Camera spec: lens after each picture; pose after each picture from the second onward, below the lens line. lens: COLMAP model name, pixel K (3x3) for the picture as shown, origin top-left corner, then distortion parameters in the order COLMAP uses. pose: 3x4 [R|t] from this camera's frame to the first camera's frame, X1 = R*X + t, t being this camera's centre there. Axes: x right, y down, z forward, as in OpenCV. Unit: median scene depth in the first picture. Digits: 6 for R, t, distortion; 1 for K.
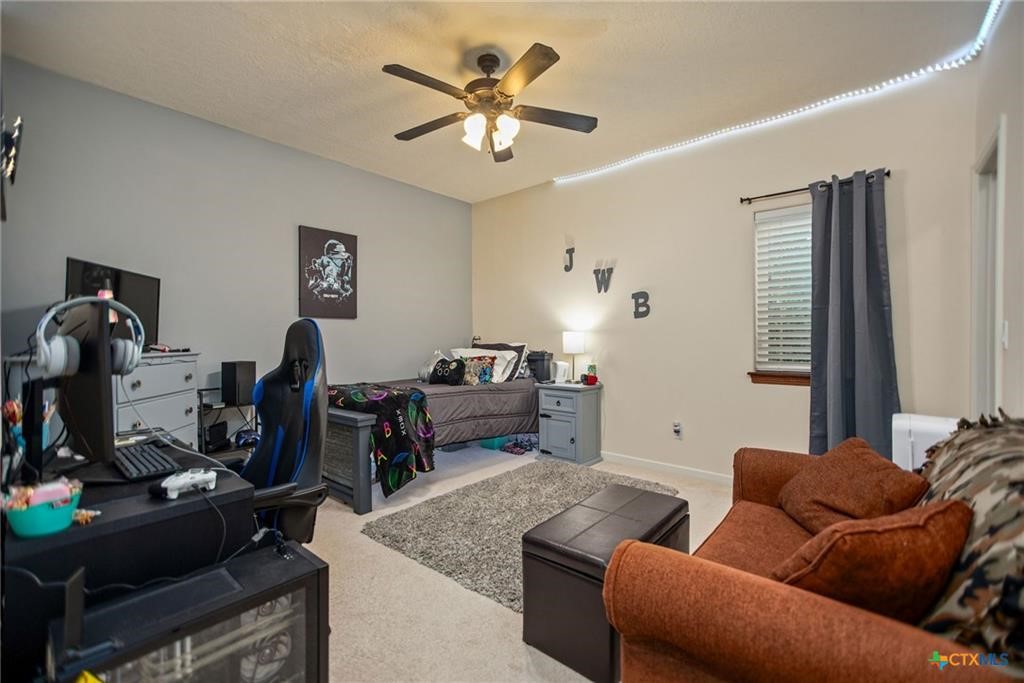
lens RADIAL K [[433.2, 0, 516.1], [0, 433.2, 338.8], [0, 0, 1]] dist [0.001345, 0.000343]
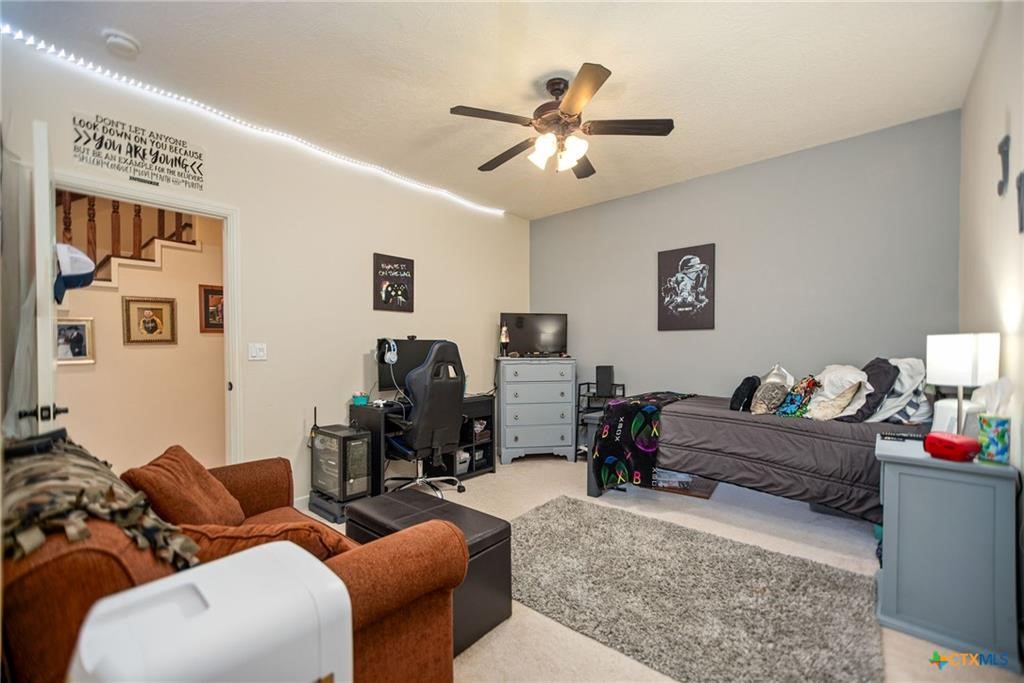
lens RADIAL K [[427.2, 0, 512.0], [0, 427.2, 341.5], [0, 0, 1]] dist [0.000056, 0.000519]
pose [[-0.007491, -0.010929, -0.999912, 0.621815], [0.004779, 0.999928, -0.010965, -0.010178], [0.999961, -0.004861, -0.007439, 0.584540]]
